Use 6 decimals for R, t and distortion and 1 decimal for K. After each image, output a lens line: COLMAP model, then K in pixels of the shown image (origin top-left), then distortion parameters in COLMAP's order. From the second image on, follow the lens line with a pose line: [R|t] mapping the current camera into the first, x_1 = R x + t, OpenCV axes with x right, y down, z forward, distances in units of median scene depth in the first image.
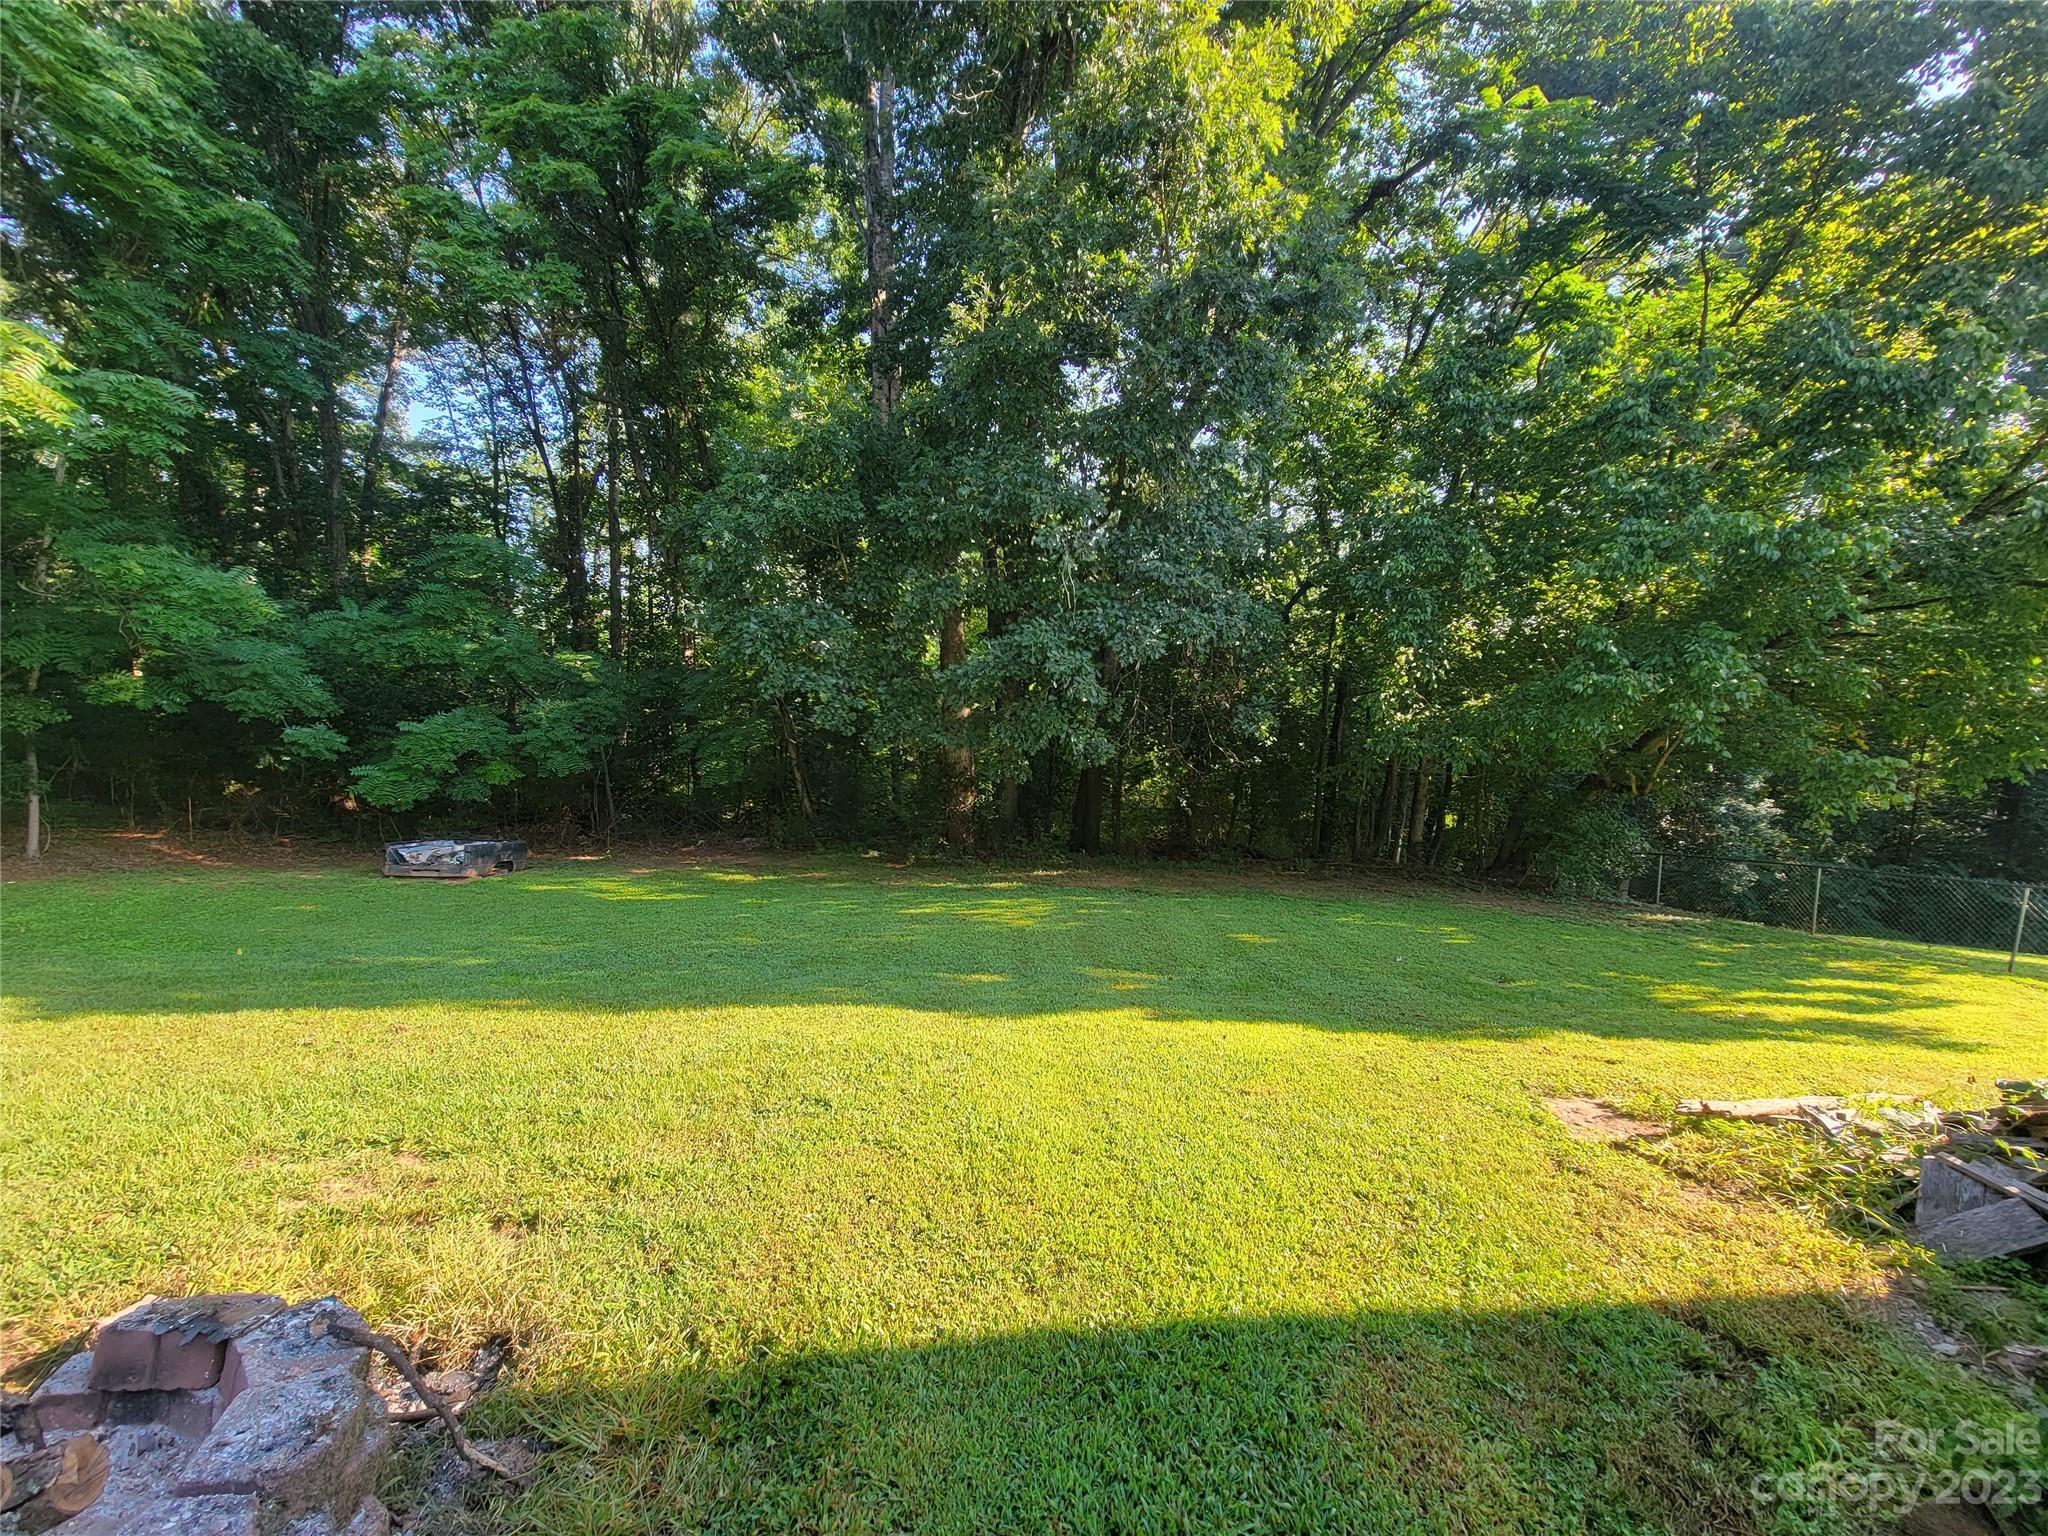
lens RADIAL K [[829.2, 0, 1031.8], [0, 829.2, 780.0], [0, 0, 1]] dist [-0.014600, 0.005909]
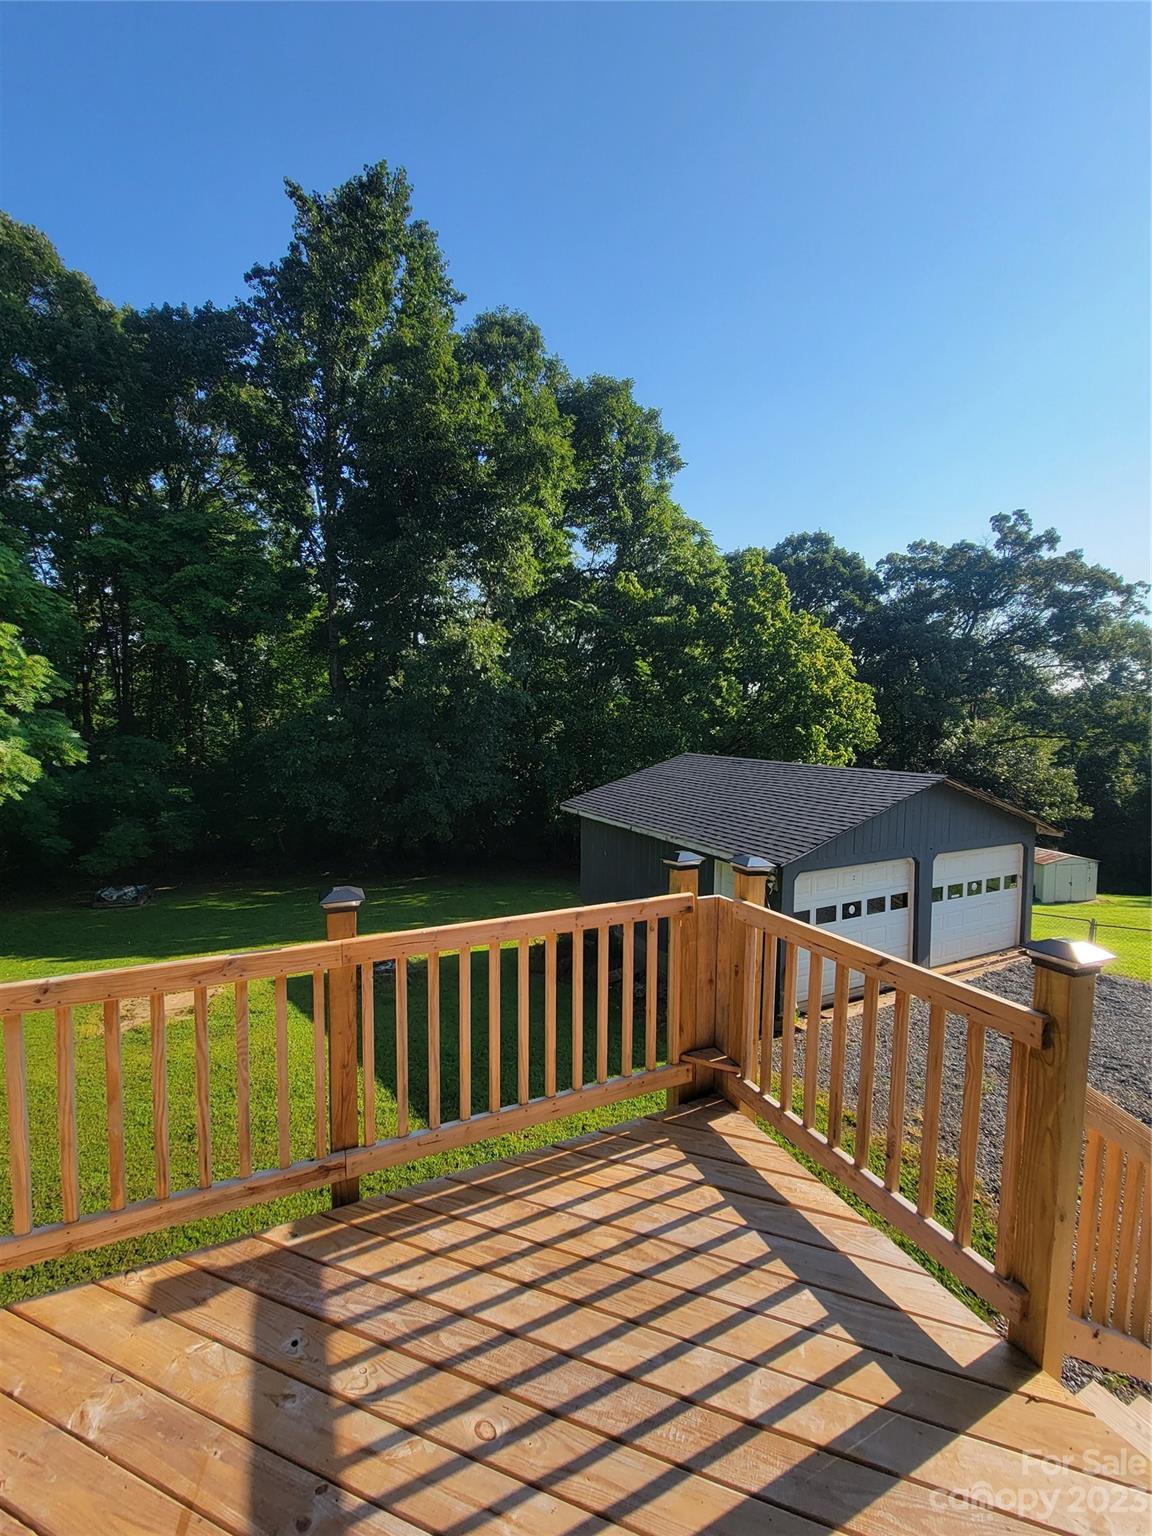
lens RADIAL K [[621.9, 0, 571.6], [0, 621.9, 762.5], [0, 0, 1]] dist [-0.014600, 0.005909]
pose [[0.951971, -0.020210, 0.305519, -0.117688], [0.028437, 0.999342, -0.022501, -0.176763], [-0.304863, 0.030109, 0.951920, -0.836956]]
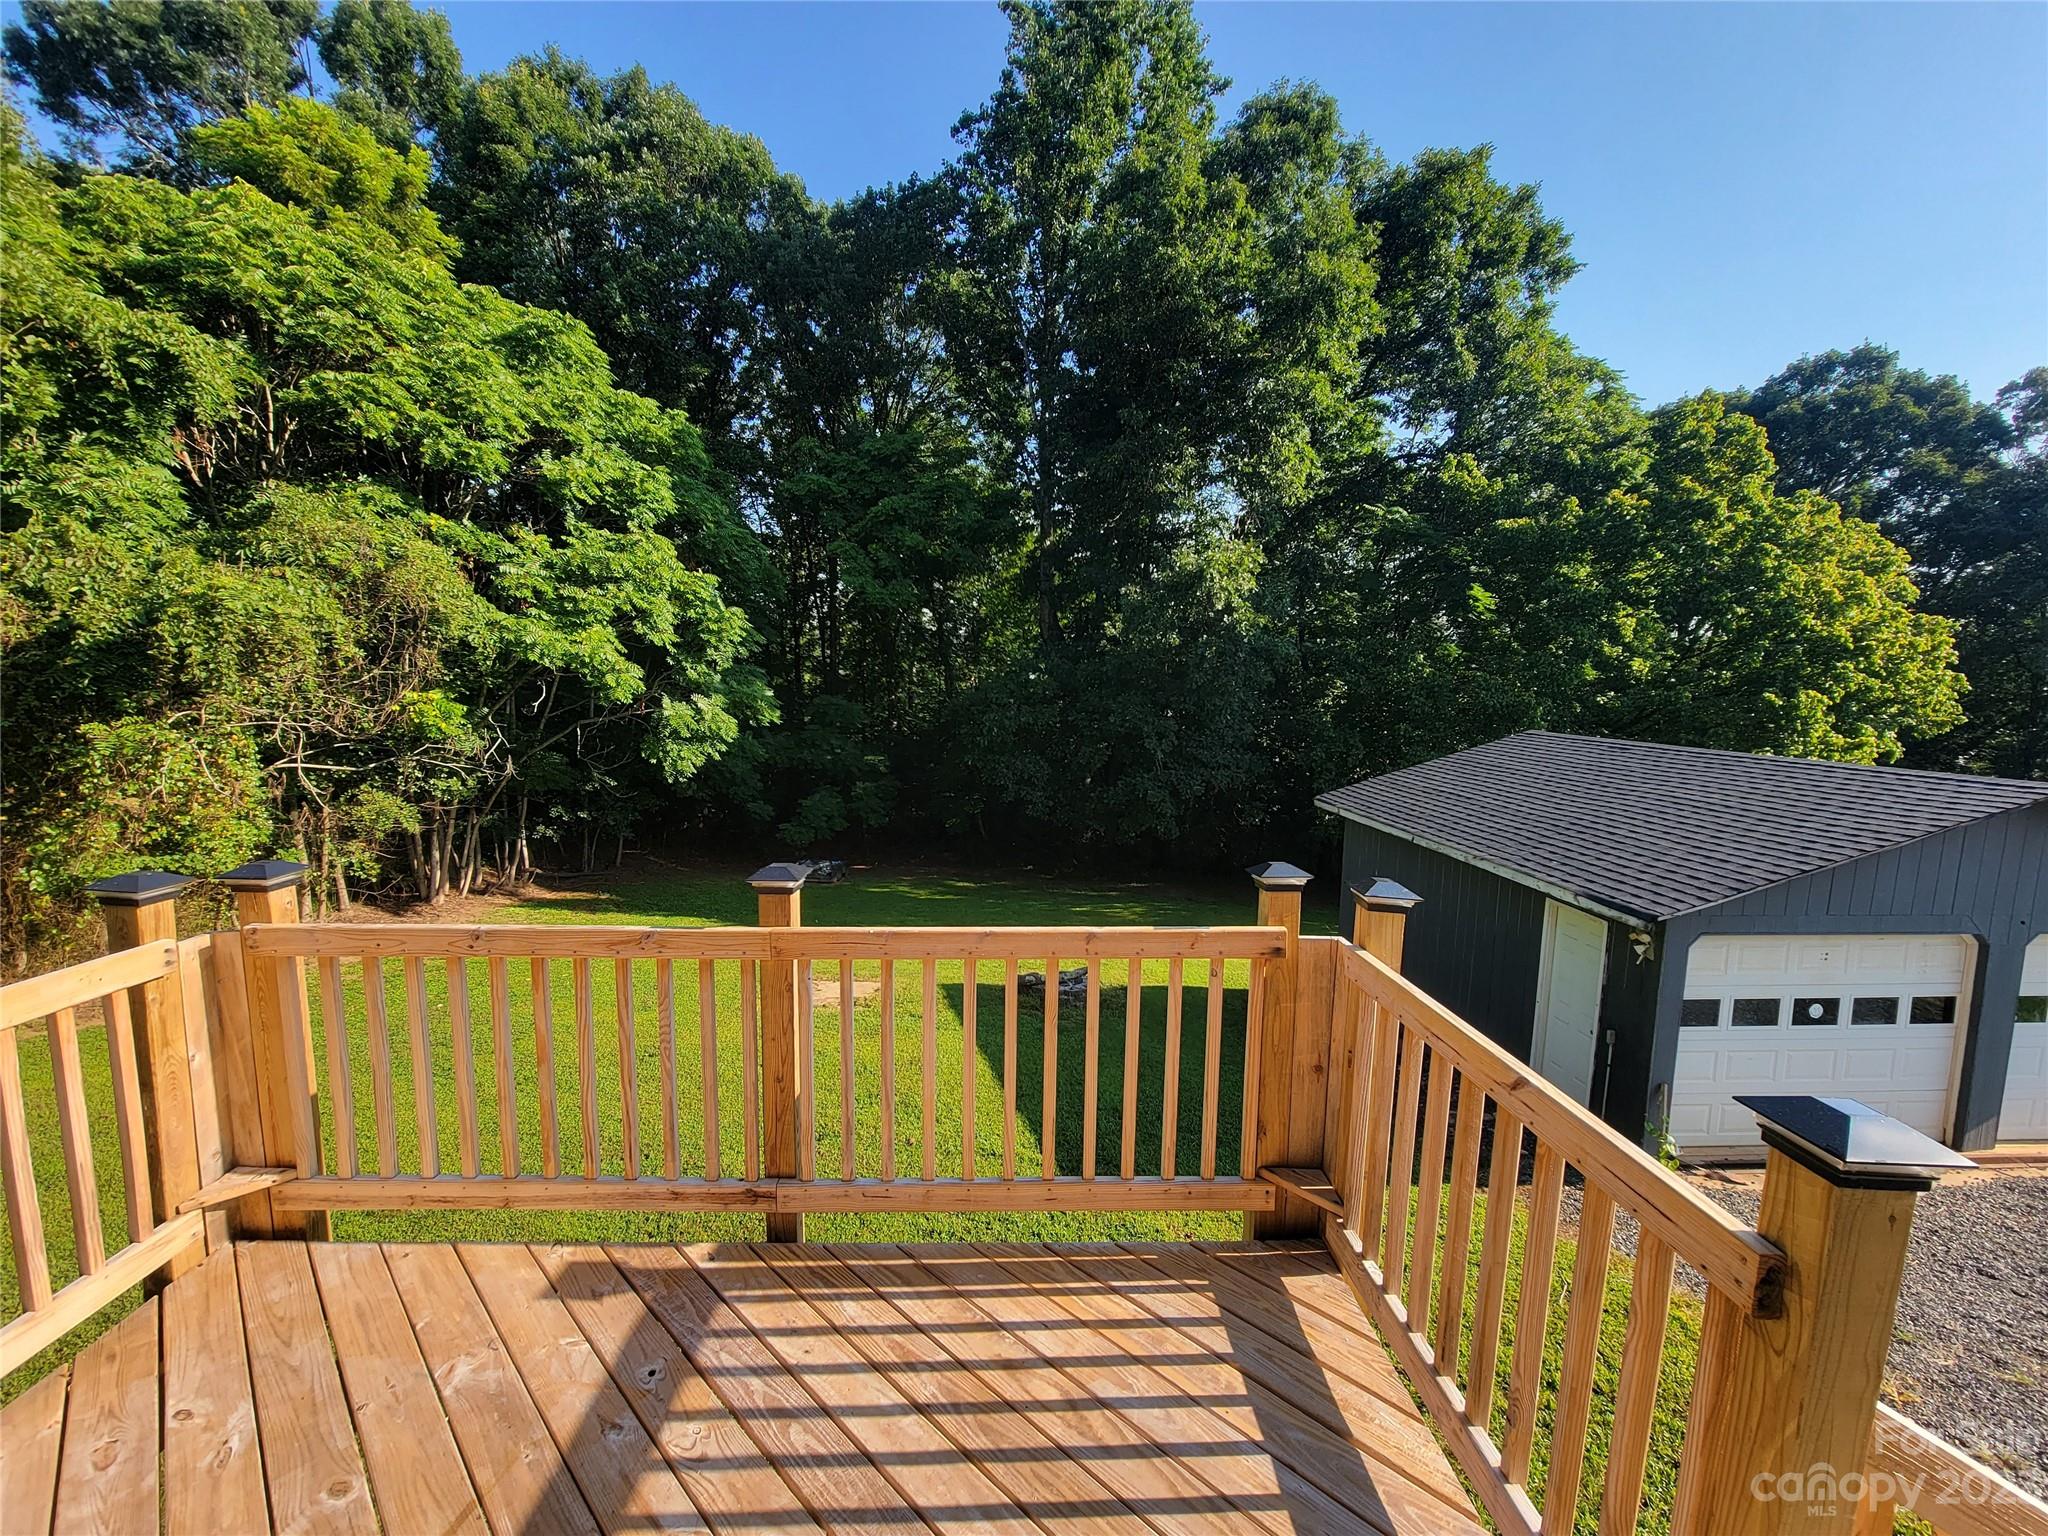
lens RADIAL K [[819.5, 0, 1025.5], [0, 819.5, 779.5], [0, 0, 1]] dist [-0.000394, -0.003044]
pose [[0.995204, 0.016498, -0.096422, -0.069161], [-0.014076, 0.999569, 0.025750, -0.173320], [0.096806, -0.024270, 0.995007, -0.832525]]
